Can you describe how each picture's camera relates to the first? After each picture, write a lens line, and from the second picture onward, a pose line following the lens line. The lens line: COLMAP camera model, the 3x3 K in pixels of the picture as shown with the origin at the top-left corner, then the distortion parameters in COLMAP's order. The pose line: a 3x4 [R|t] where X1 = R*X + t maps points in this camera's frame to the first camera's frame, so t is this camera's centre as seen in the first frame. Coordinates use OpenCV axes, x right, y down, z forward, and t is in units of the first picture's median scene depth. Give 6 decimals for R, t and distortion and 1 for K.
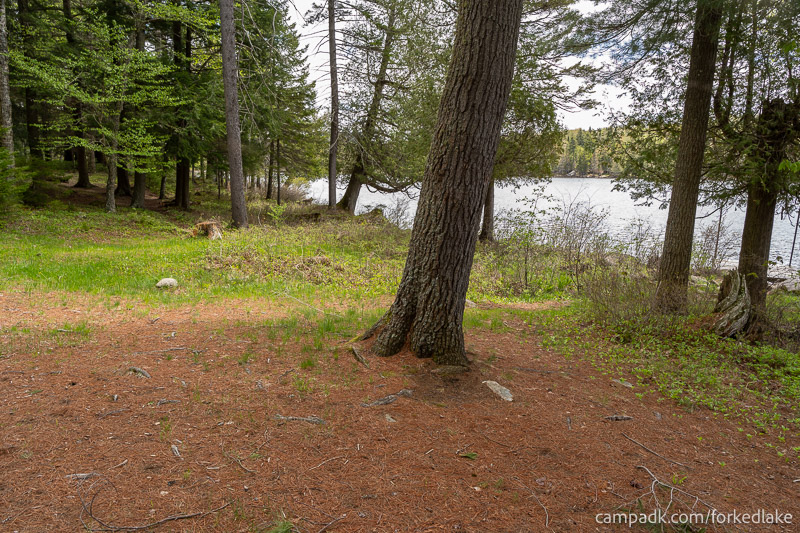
lens RADIAL K [[544.4, 0, 402.5], [0, 544.4, 261.4], [0, 0, 1]] dist [0.003514, 0.002567]
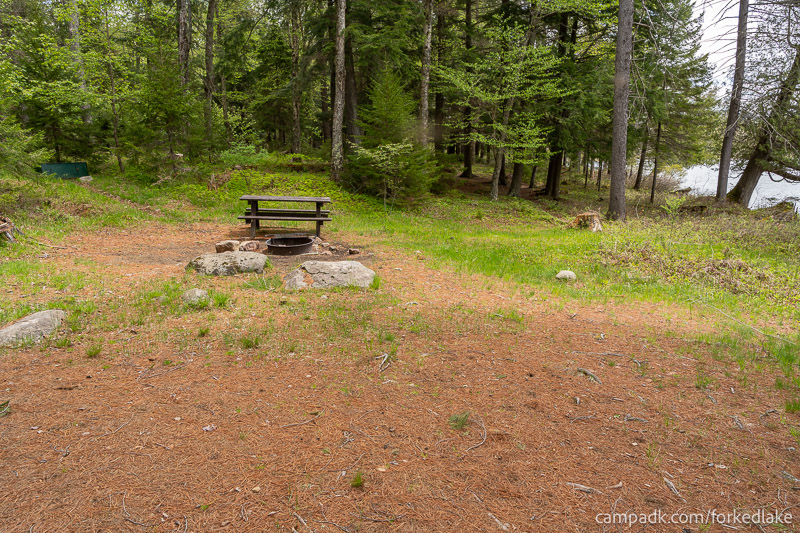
lens RADIAL K [[544.7, 0, 400.0], [0, 544.7, 266.5], [0, 0, 1]] dist [0.003574, 0.002656]
pose [[0.803312, 0.091824, -0.588438, -0.024203], [-0.074434, 0.995775, 0.053774, -0.002157], [0.590889, 0.000602, 0.806752, 0.001808]]
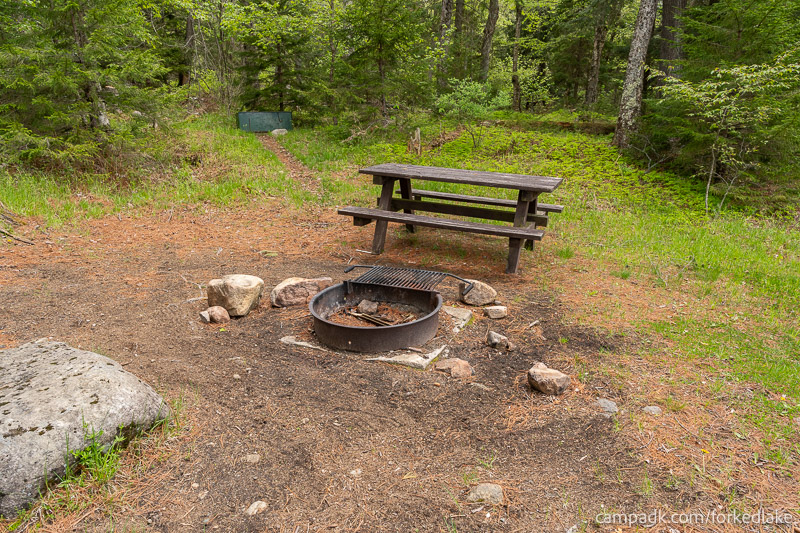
lens RADIAL K [[532.5, 0, 402.1], [0, 532.5, 267.6], [0, 0, 1]] dist [0.001182, 0.001315]
pose [[0.375161, 0.224437, -0.899379, -0.227089], [-0.152048, 0.972004, 0.179136, -0.031118], [0.914405, 0.069544, 0.398783, 0.259007]]
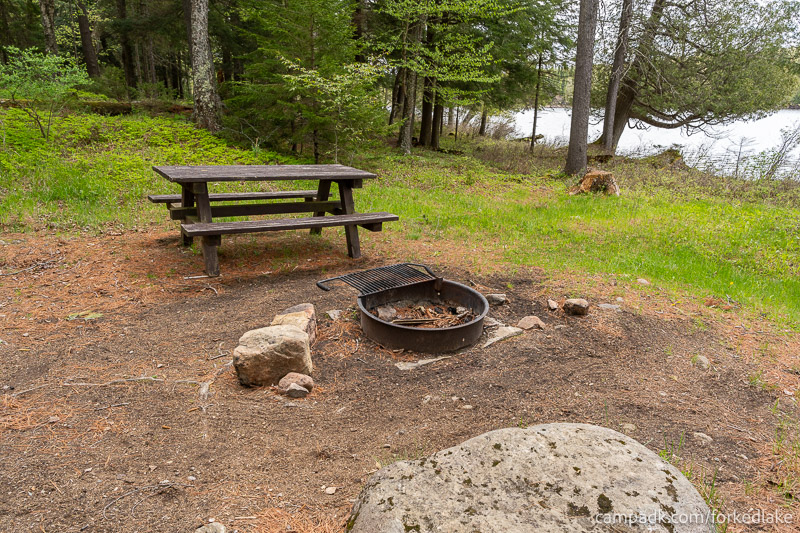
lens RADIAL K [[532.5, 0, 402.1], [0, 532.5, 267.6], [0, 0, 1]] dist [0.001182, 0.001315]
pose [[0.982327, 0.045050, -0.181669, -0.346756], [-0.020908, 0.990939, 0.132676, -0.023210], [0.186000, -0.126533, 0.974368, 0.159175]]
